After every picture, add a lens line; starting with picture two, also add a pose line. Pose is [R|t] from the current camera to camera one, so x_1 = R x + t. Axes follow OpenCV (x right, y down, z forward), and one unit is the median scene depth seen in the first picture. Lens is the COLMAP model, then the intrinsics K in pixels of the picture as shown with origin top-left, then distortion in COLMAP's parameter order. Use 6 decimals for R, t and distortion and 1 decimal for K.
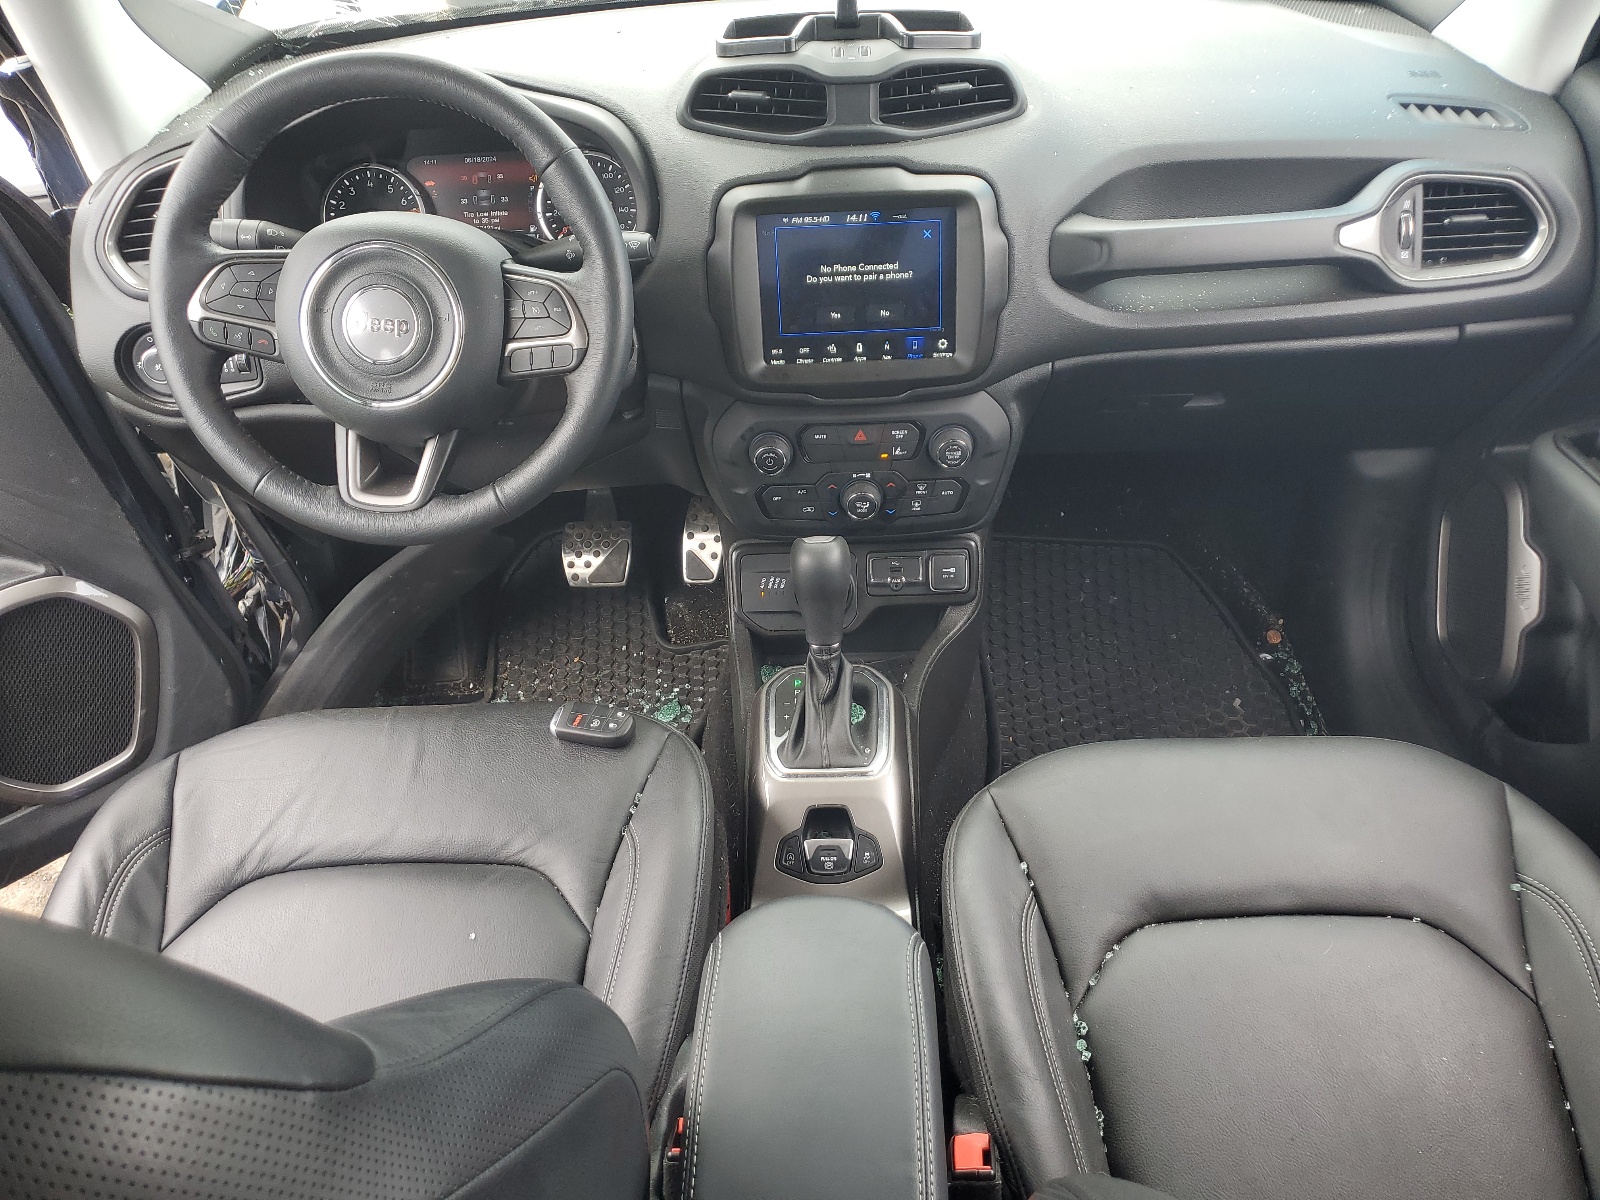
lens RADIAL K [[1214.8, 0, 800.9], [0, 1214.8, 599.3], [0, 0, 1]] dist [-0.000718, 0.000494]
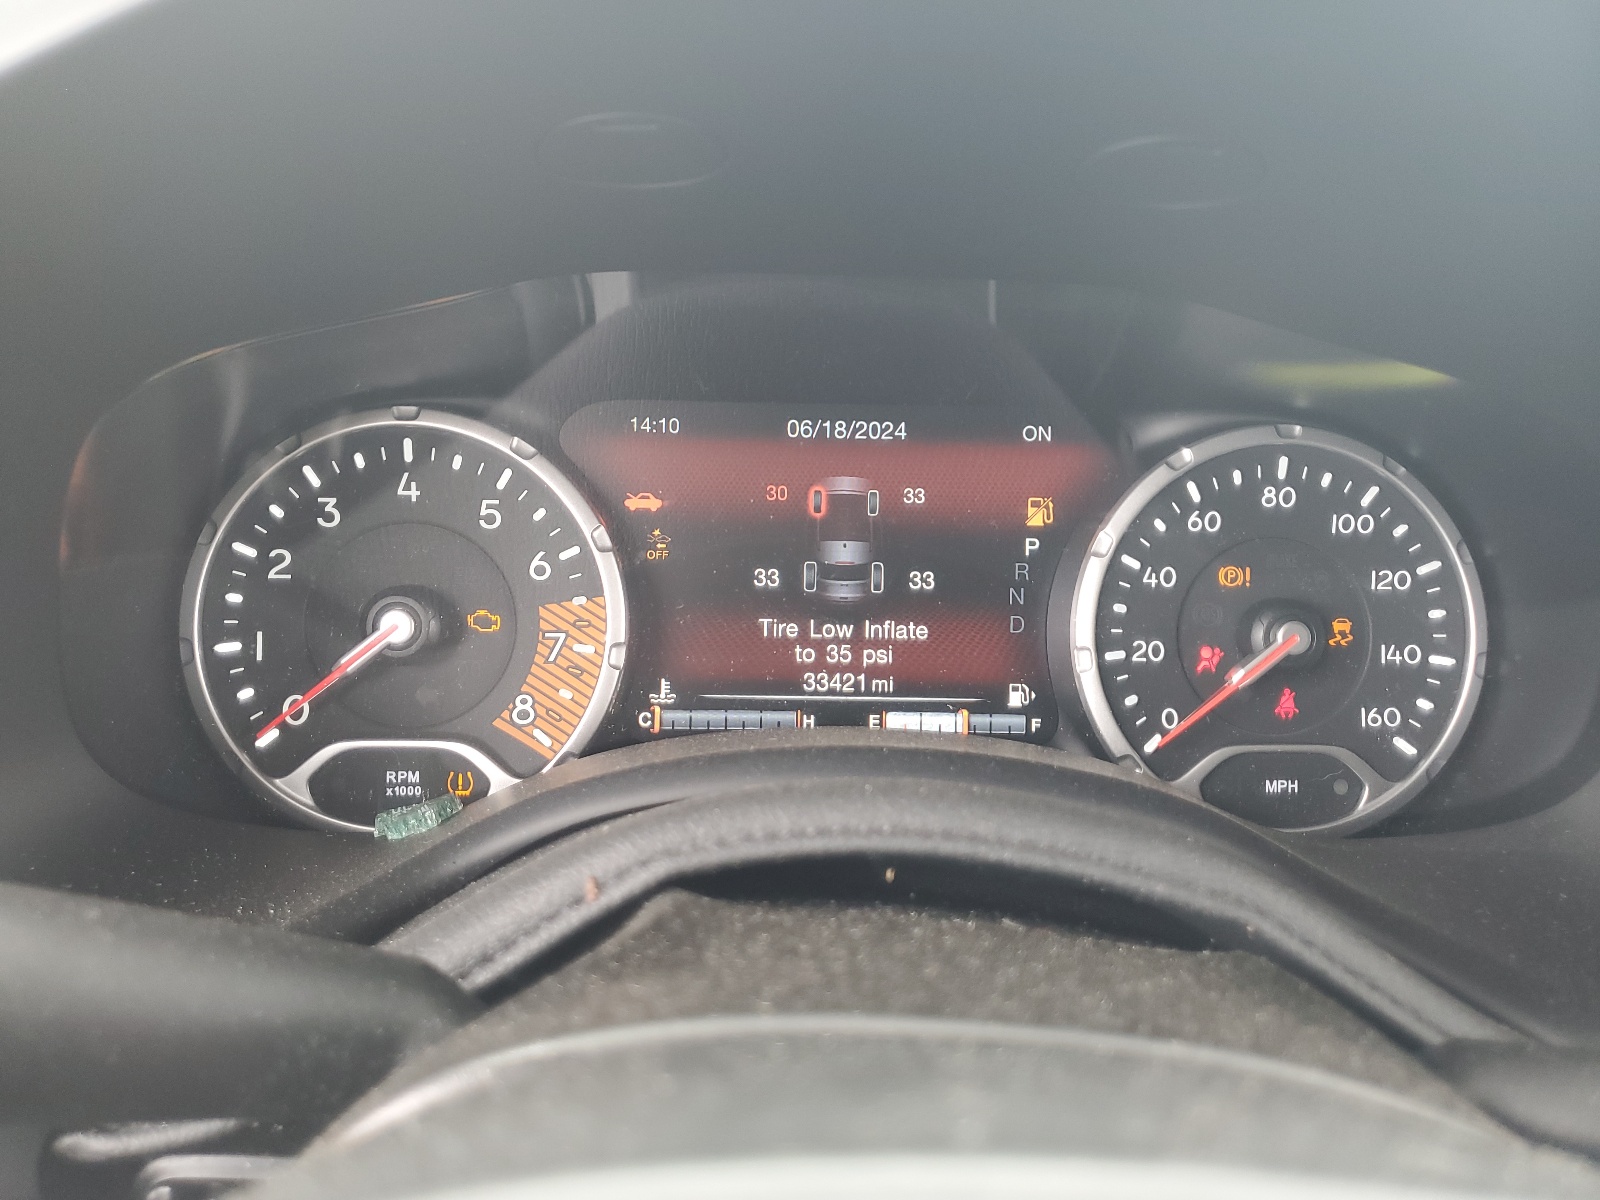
lens RADIAL K [[1214.8, 0, 799.6], [0, 1214.8, 599.4], [0, 0, 1]] dist [-0.000718, 0.000494]
pose [[0.997017, 0.067531, 0.037385, -0.280798], [-0.056349, 0.967782, -0.245402, -0.261586], [-0.052753, 0.242564, 0.968700, 0.755012]]
